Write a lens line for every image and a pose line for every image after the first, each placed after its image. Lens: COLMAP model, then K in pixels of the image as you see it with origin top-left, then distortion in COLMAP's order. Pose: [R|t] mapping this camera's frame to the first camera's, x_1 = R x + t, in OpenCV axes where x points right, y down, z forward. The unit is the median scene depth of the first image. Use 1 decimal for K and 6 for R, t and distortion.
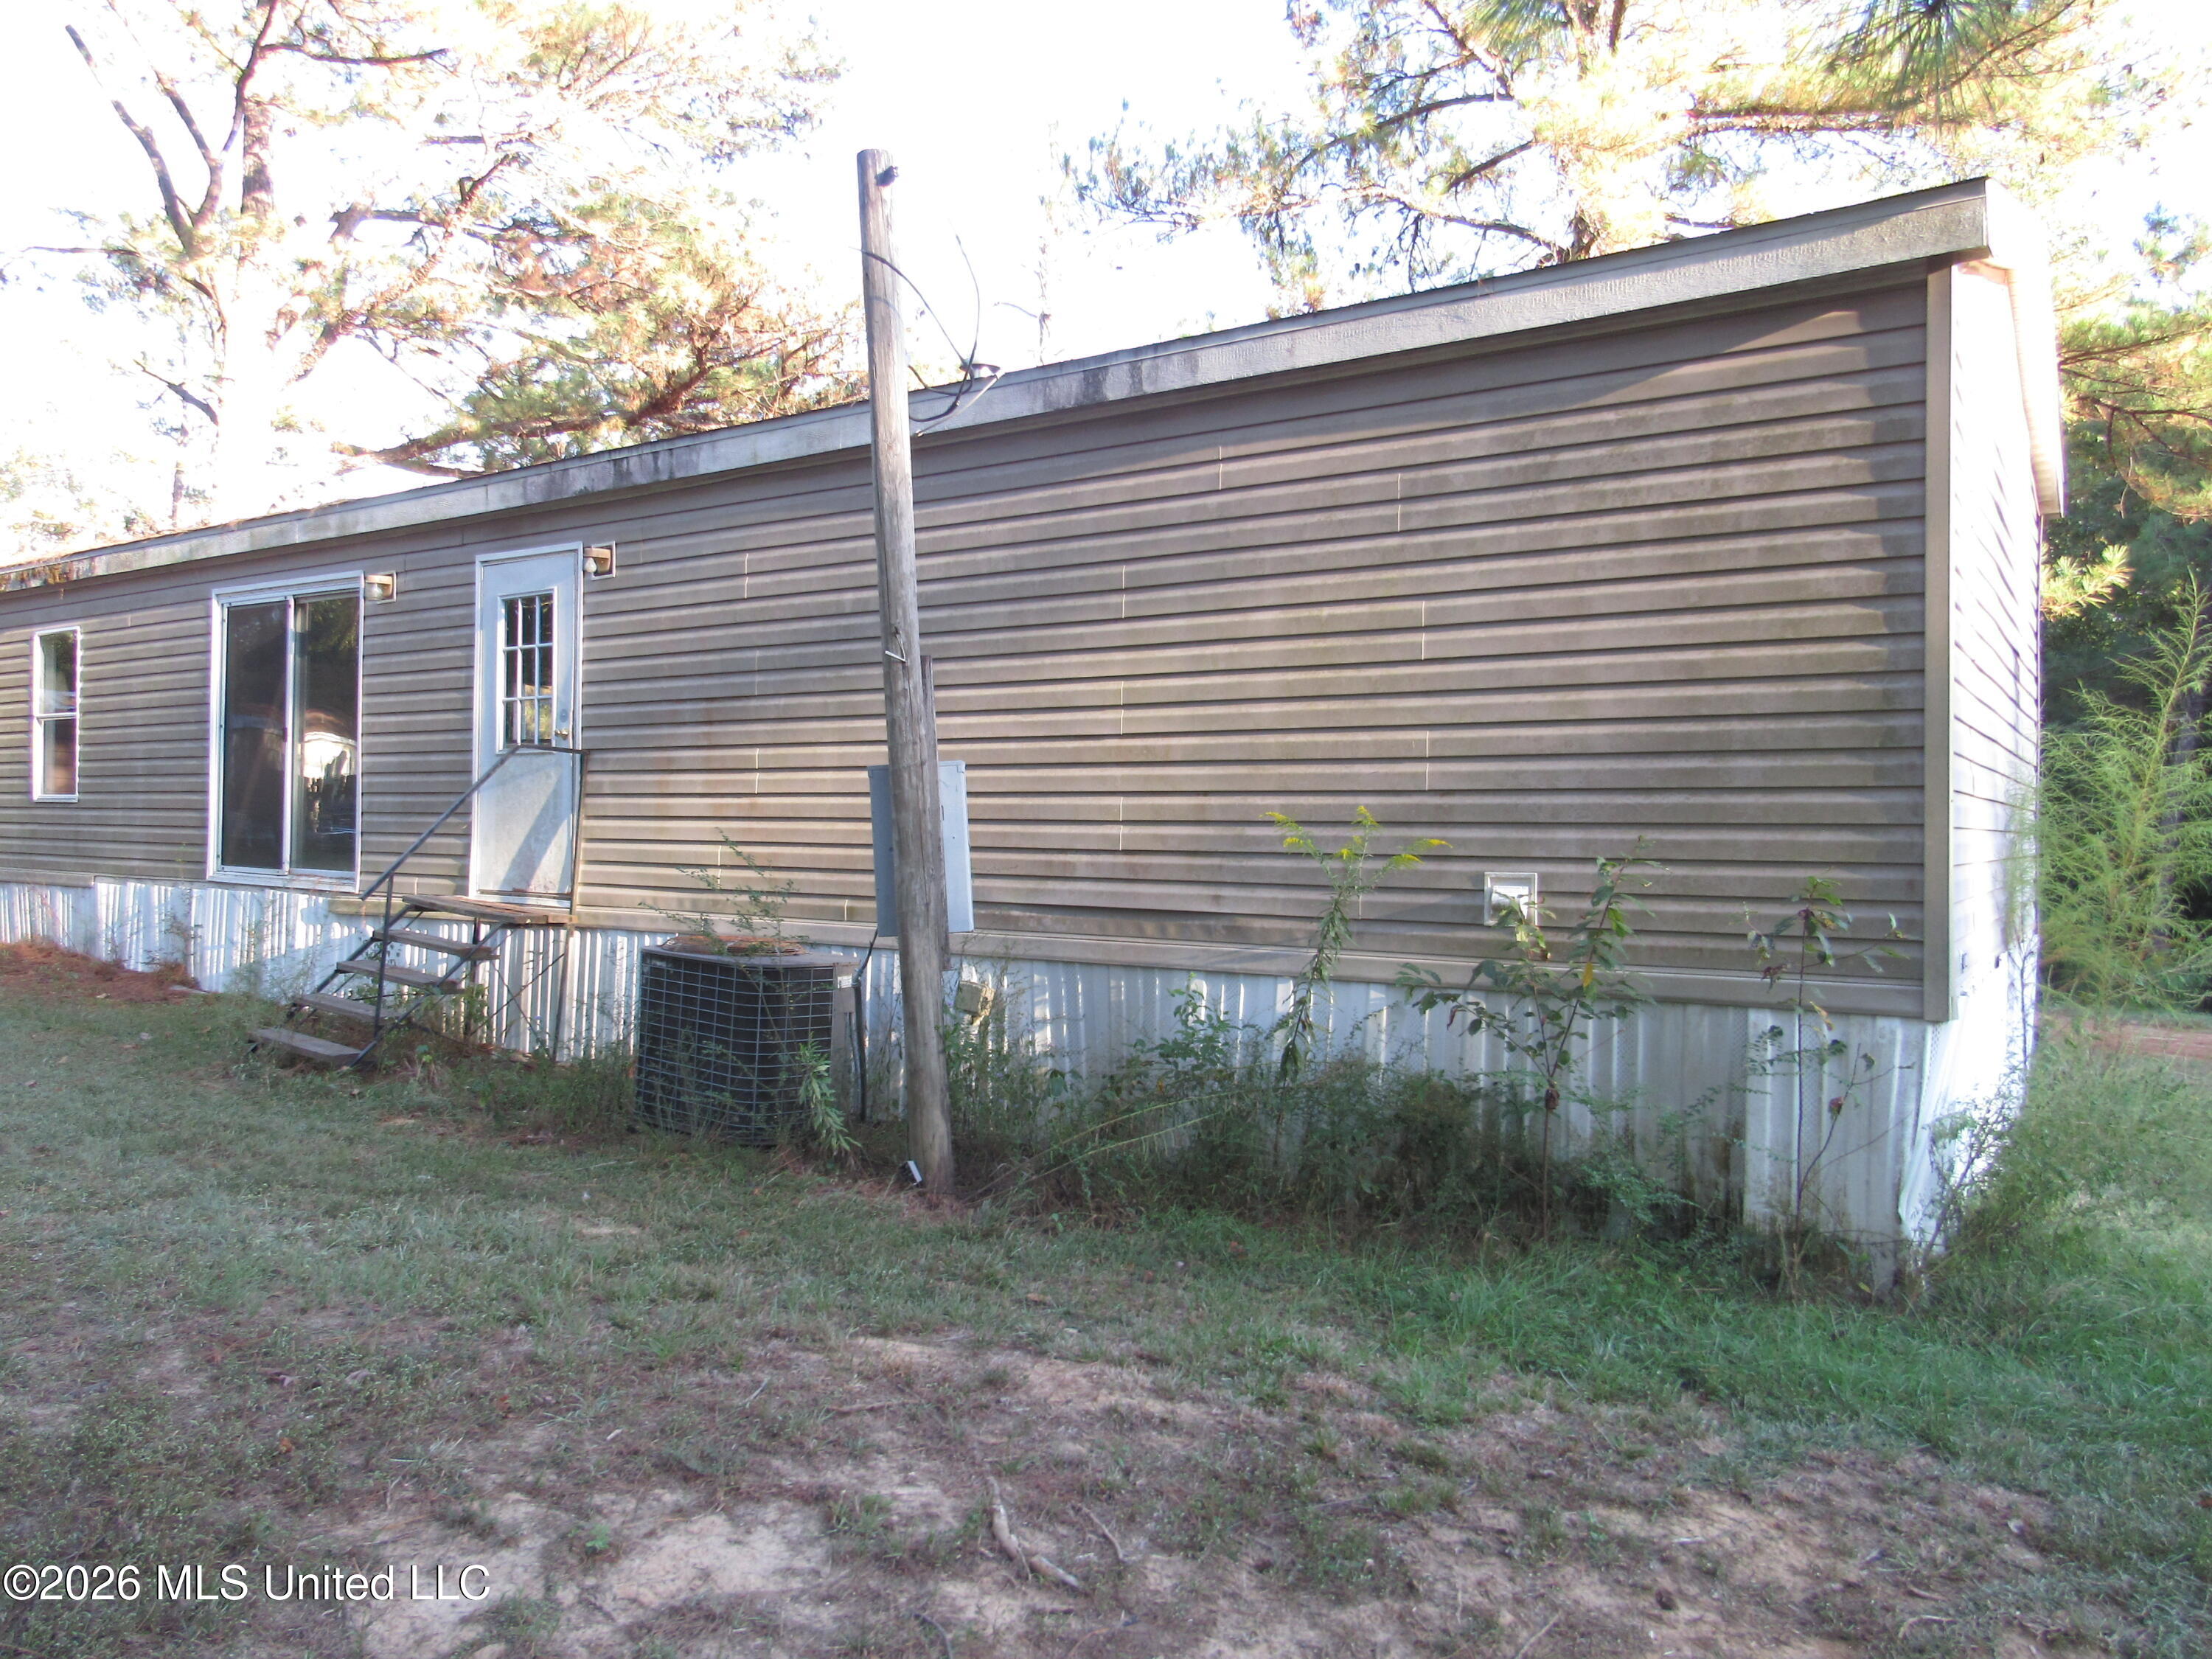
lens RADIAL K [[1573.5, 0, 1116.6], [0, 1573.5, 822.8], [0, 0, 1]] dist [-0.044270, 0.021400]
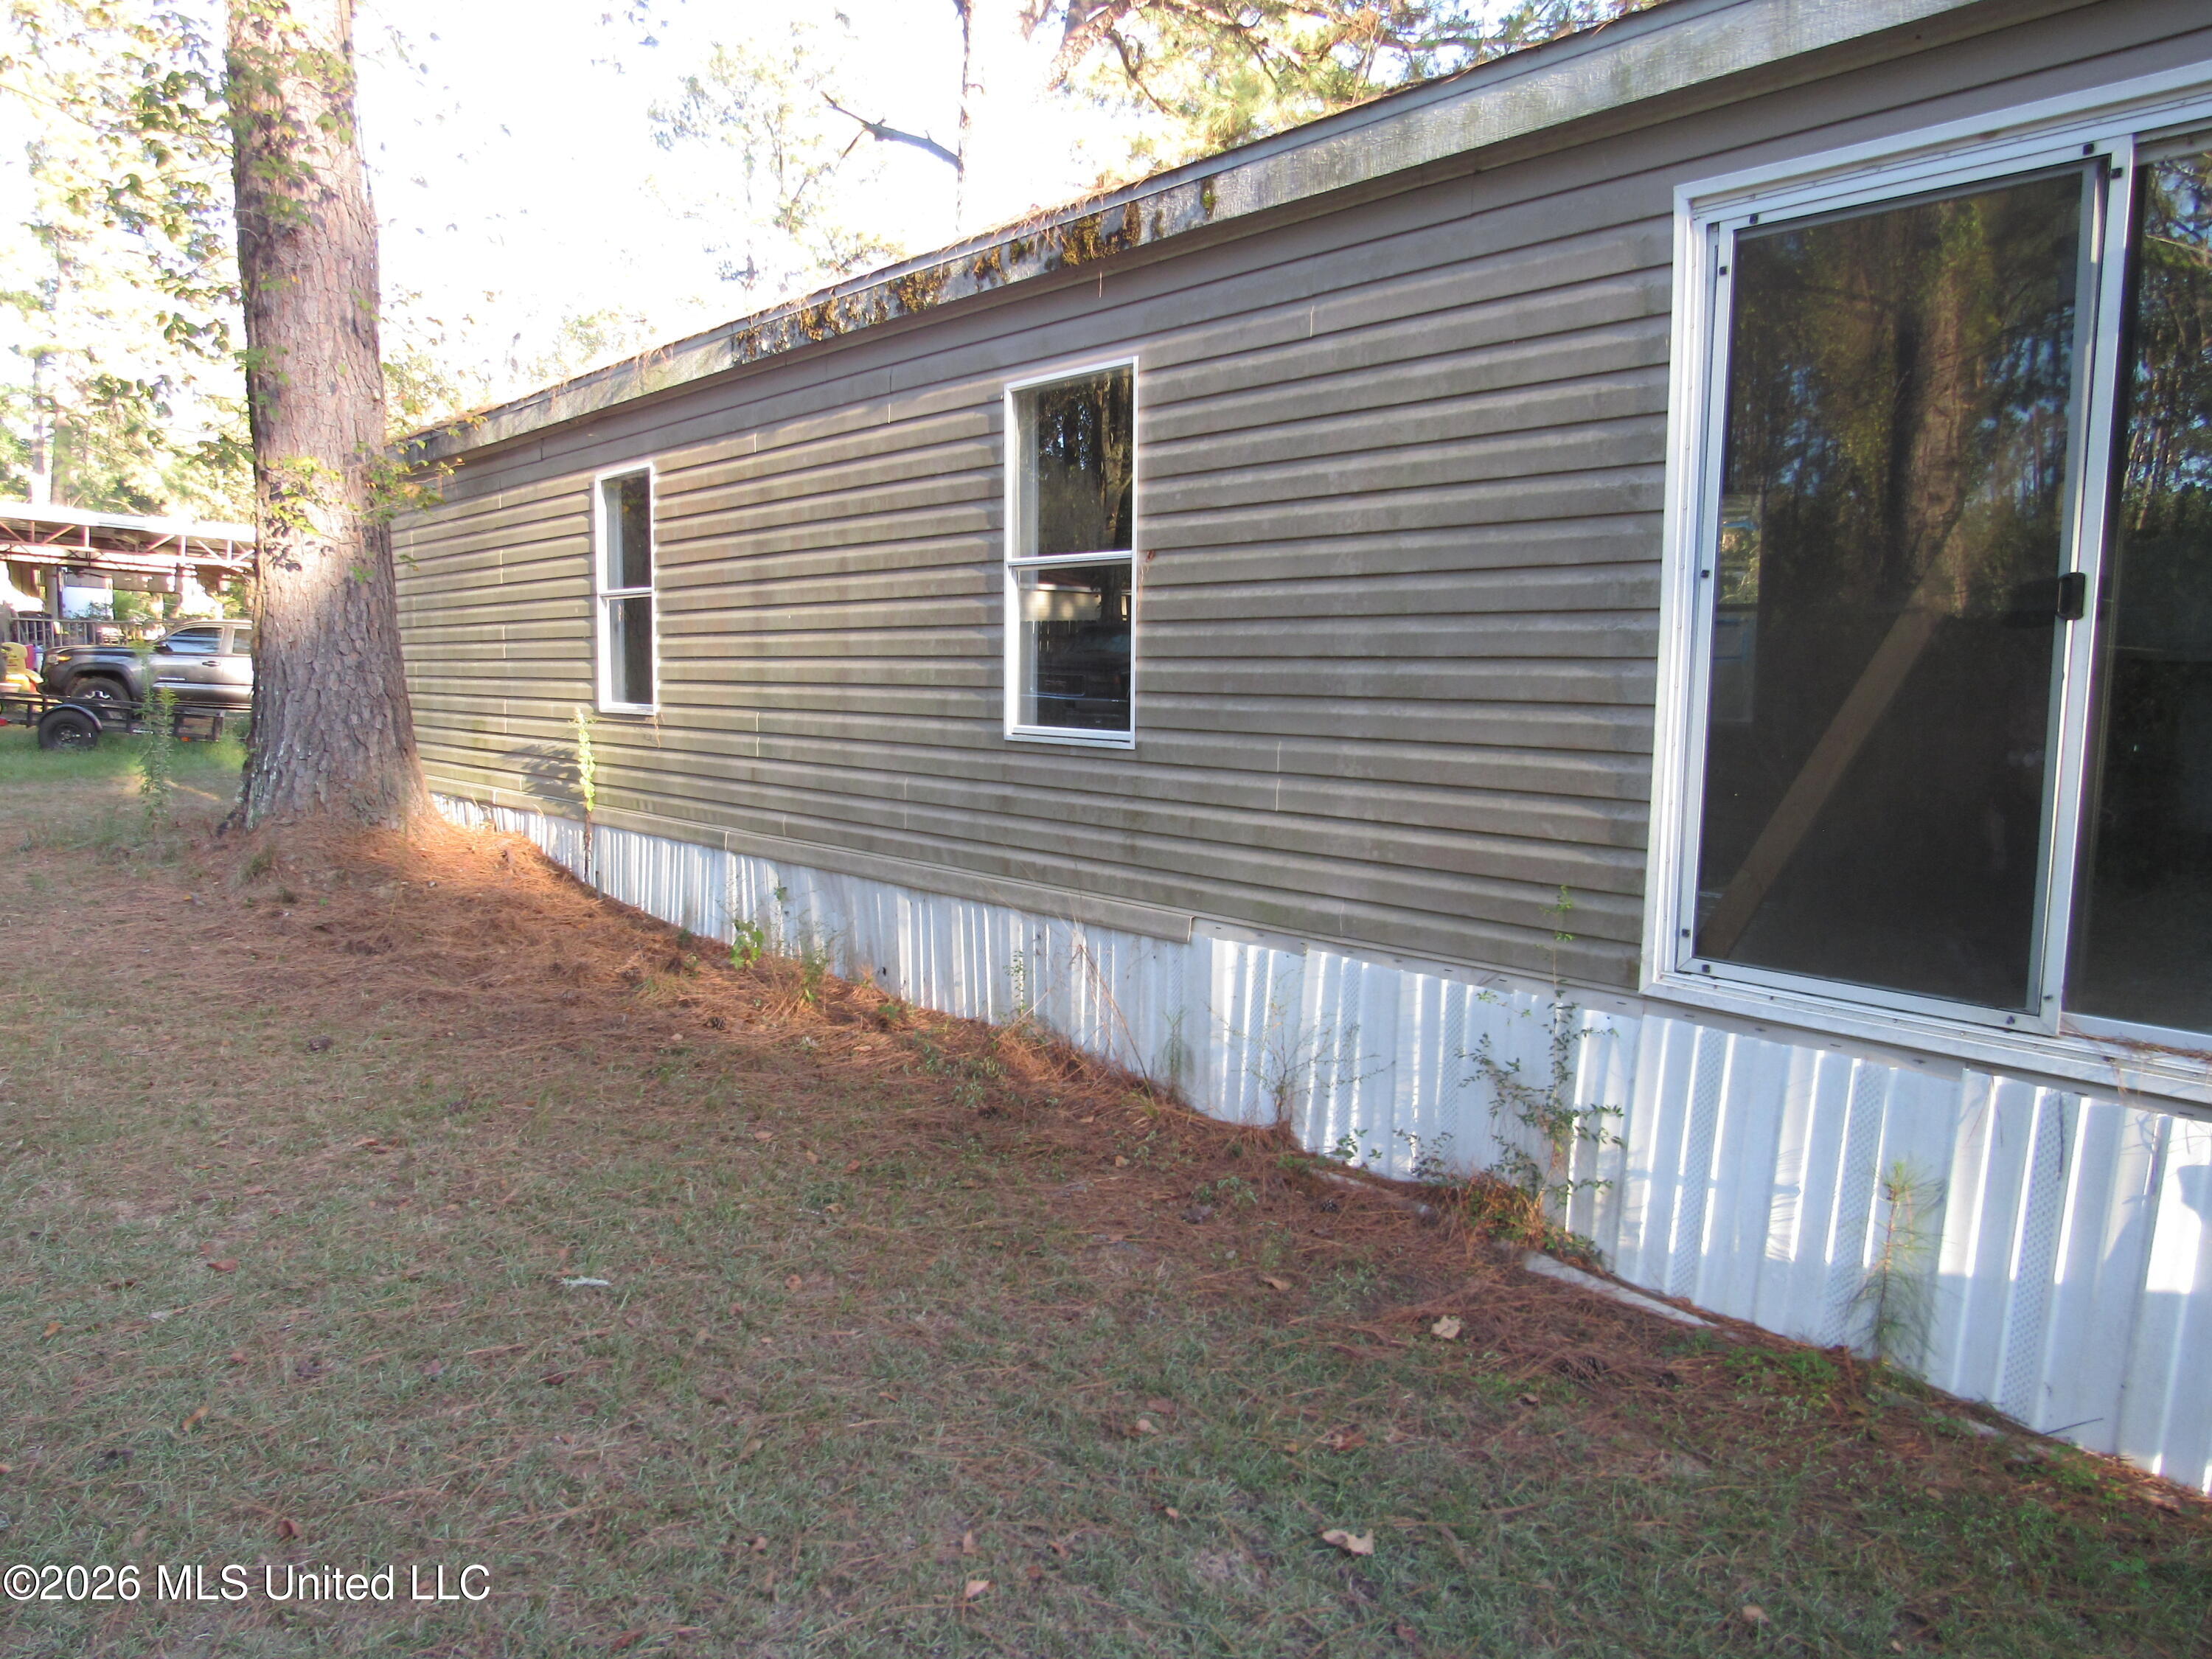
lens RADIAL K [[1573.5, 0, 1096.7], [0, 1573.5, 834.0], [0, 0, 1]] dist [-0.044270, 0.021400]
pose [[0.958528, 0.029312, -0.283487, -0.569236], [-0.001058, 0.995056, 0.099310, -0.035636], [0.284996, -0.094892, 0.953820, 0.572223]]
